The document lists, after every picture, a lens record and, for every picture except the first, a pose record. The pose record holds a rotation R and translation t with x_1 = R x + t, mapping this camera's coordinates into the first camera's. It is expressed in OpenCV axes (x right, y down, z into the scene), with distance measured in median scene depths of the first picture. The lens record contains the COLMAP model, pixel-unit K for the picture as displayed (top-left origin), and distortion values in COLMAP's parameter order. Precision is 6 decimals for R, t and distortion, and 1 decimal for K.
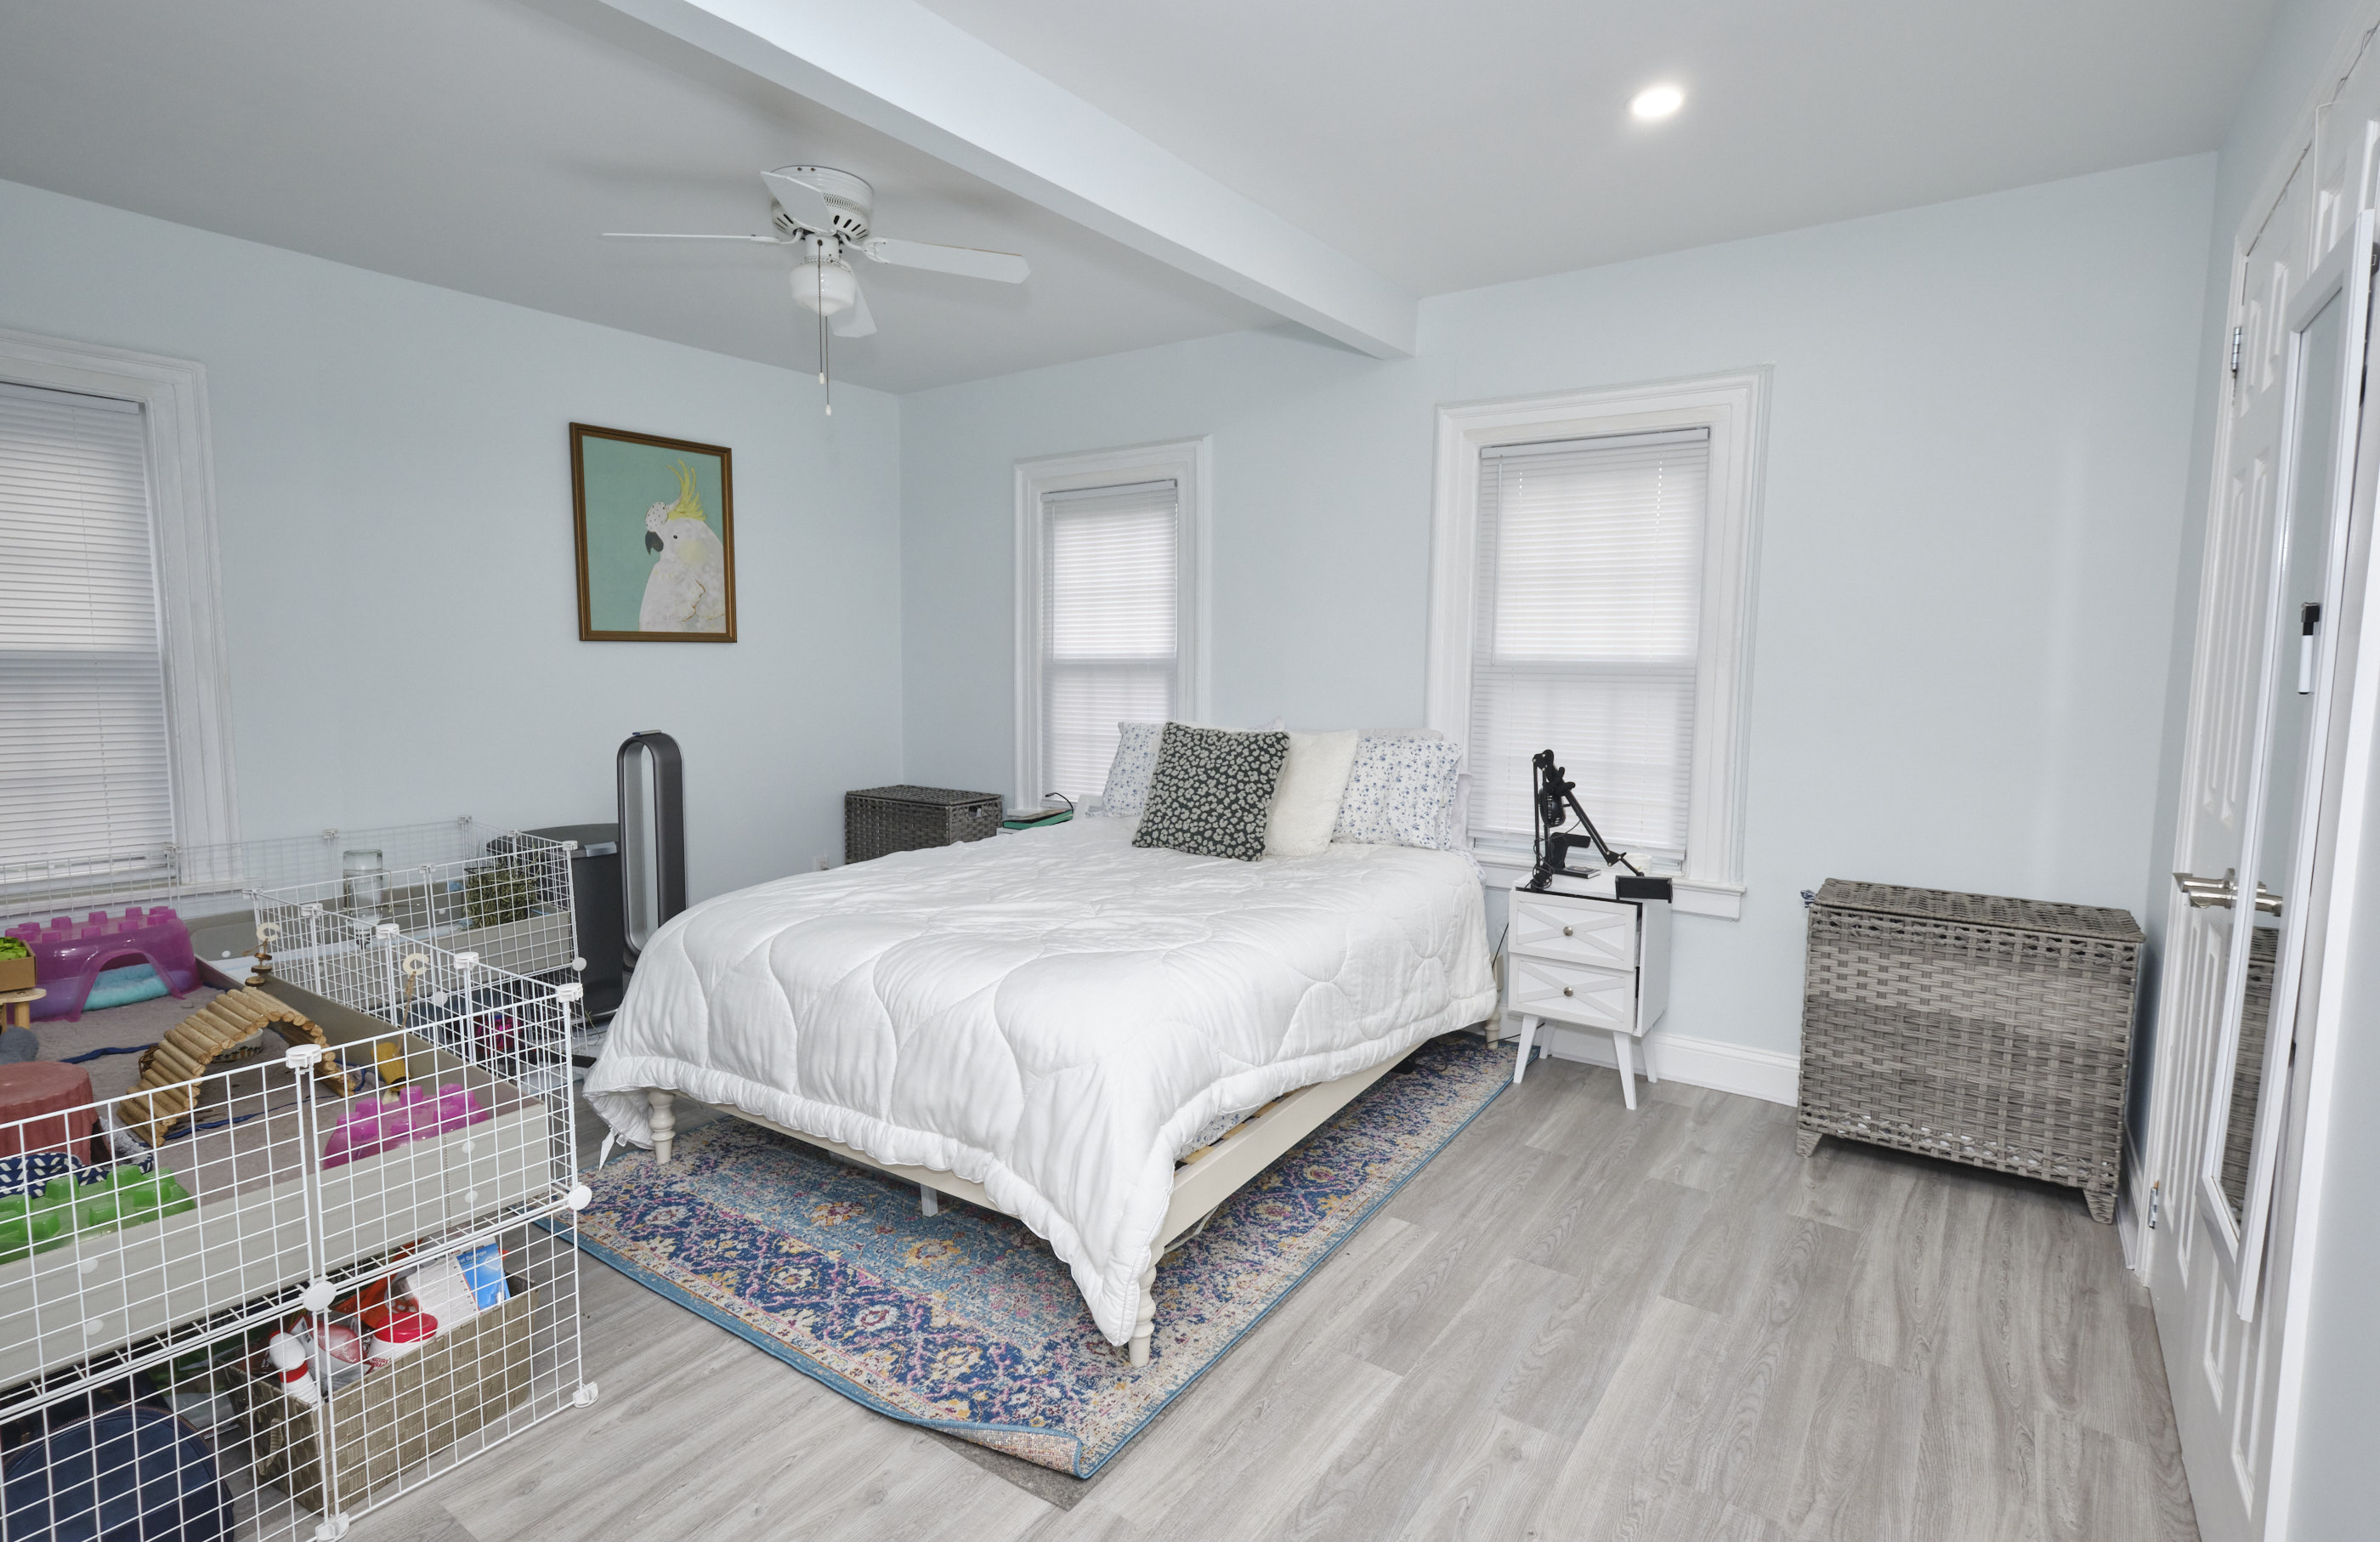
lens RADIAL K [[1142.9, 0, 1190.0], [0, 1142.9, 771.0], [0, 0, 1]] dist [0.013923, -0.001011]
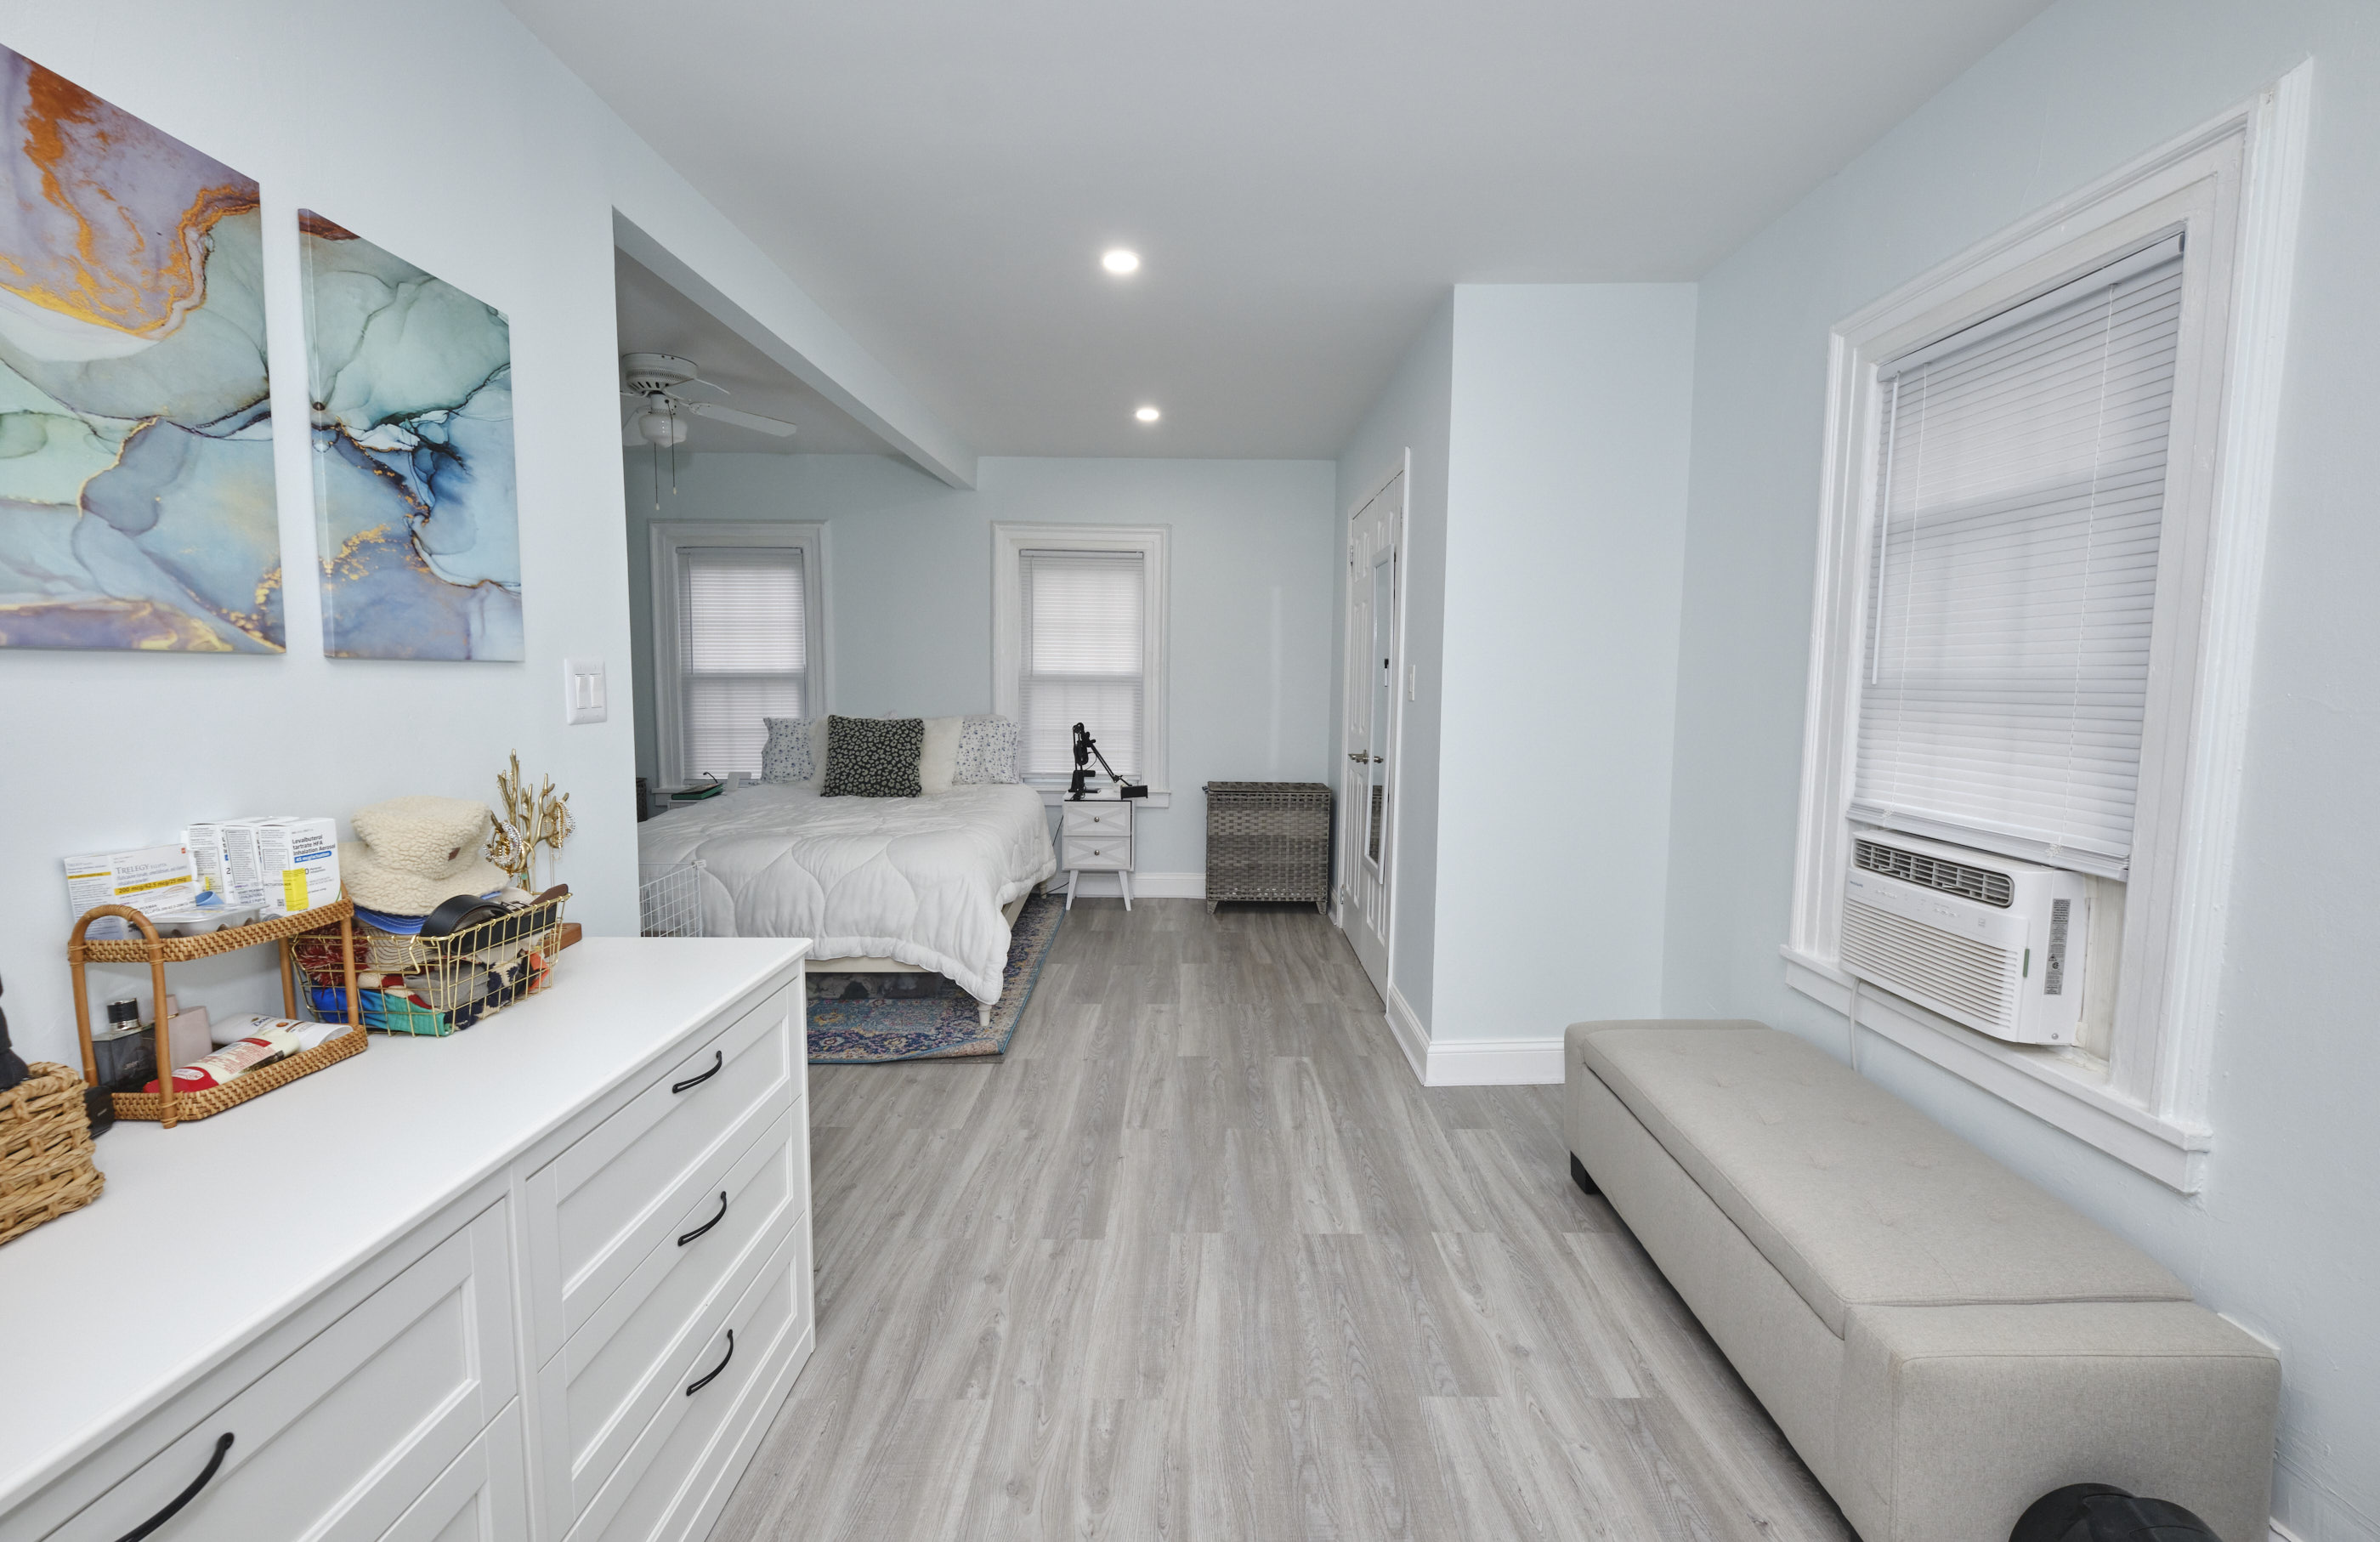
lens RADIAL K [[996.5, 0, 1190.0], [0, 996.5, 771.0], [0, 0, 1]] dist [0.000387, -0.000161]
pose [[0.817488, -0.057333, 0.573085, -0.469329], [0.054614, 0.998266, 0.021963, 0.034113], [-0.573351, 0.013344, 0.819201, -0.415160]]
